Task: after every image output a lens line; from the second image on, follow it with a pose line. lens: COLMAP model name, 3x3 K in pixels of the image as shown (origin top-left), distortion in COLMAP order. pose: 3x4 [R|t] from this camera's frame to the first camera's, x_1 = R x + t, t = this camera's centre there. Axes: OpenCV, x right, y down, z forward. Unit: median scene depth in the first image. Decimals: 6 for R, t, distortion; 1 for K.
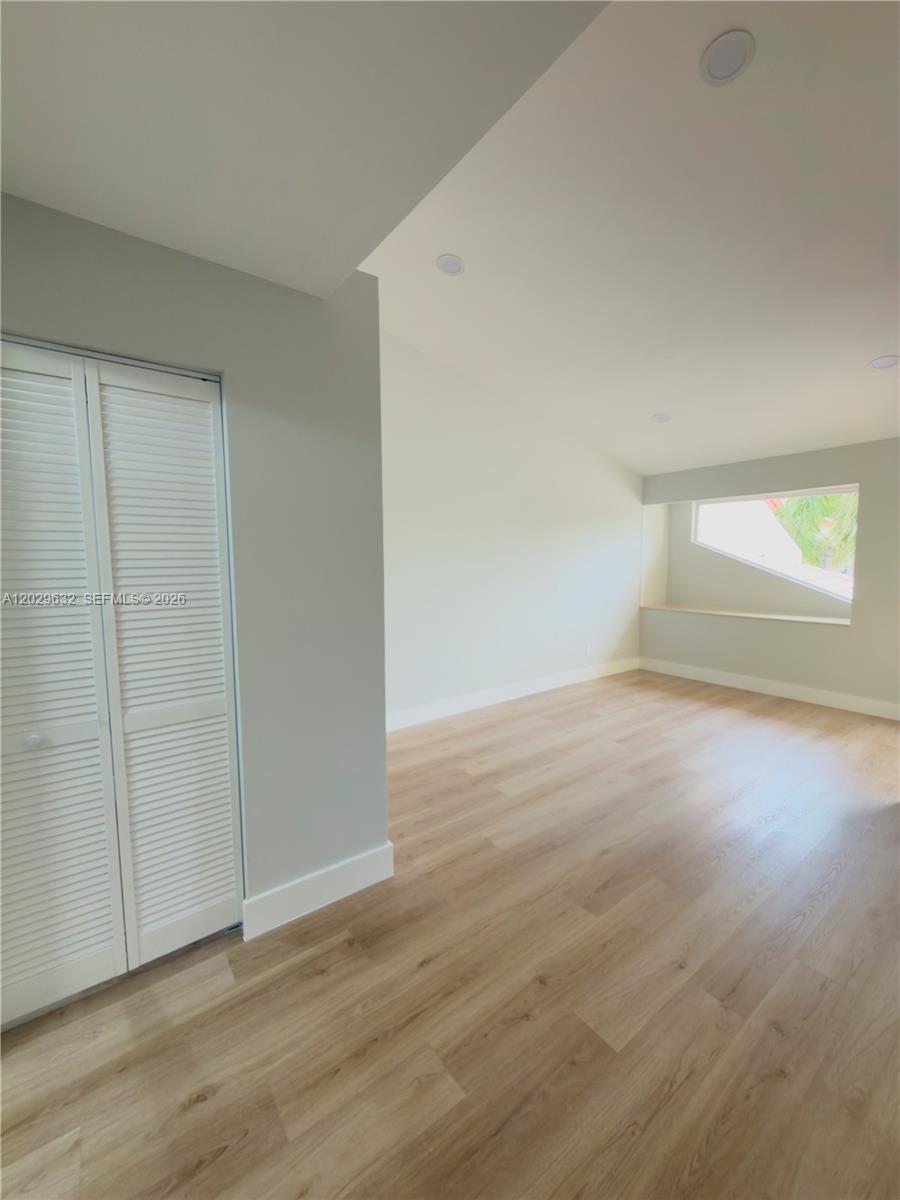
lens RADIAL K [[477.5, 0, 448.7], [0, 477.5, 599.6], [0, 0, 1]] dist [-0.000021, 0.000131]
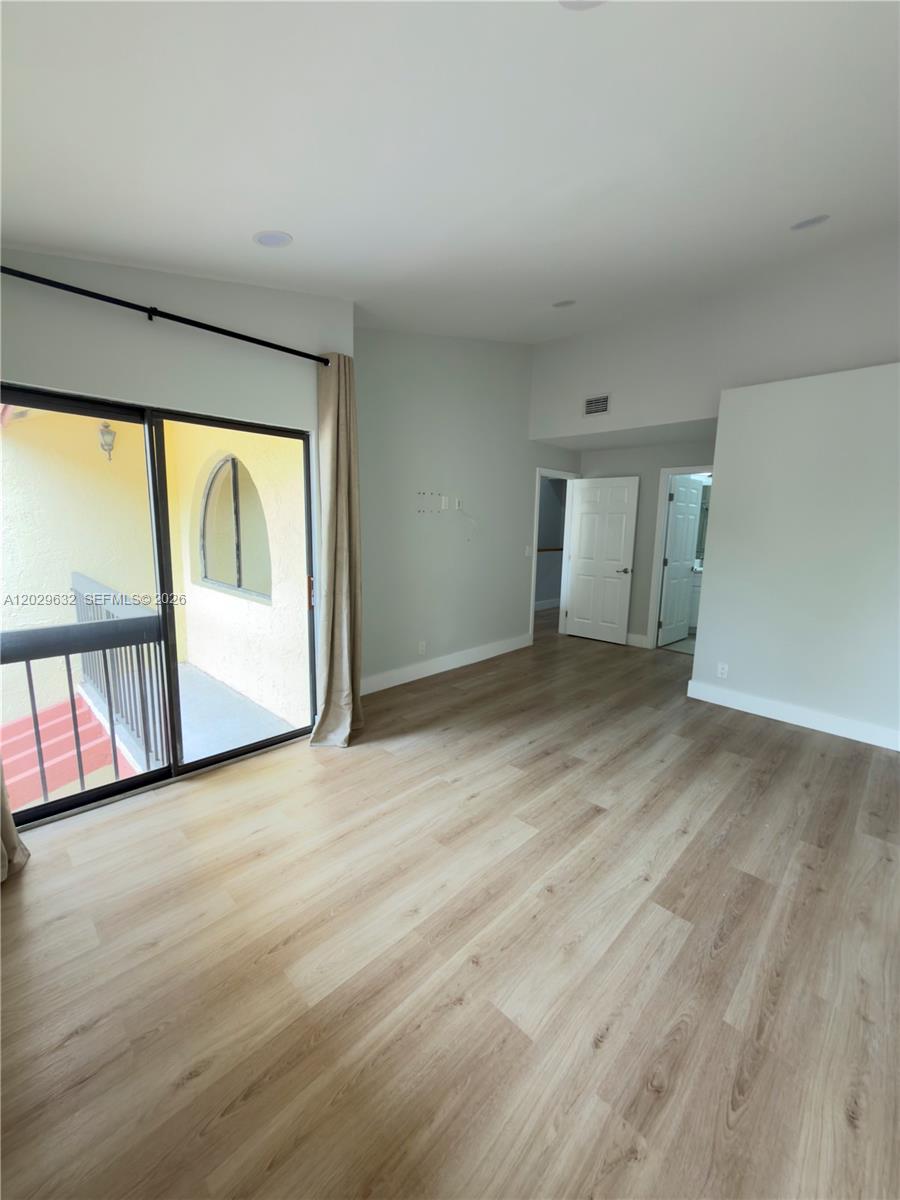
lens RADIAL K [[477.5, 0, 455.0], [0, 477.5, 601.0], [0, 0, 1]] dist [-0.000021, 0.000131]
pose [[-0.987460, 0.004222, -0.157812, 0.747370], [-0.034981, 0.968942, 0.244801, -0.162679], [0.153944, 0.247252, -0.956644, 1.738371]]
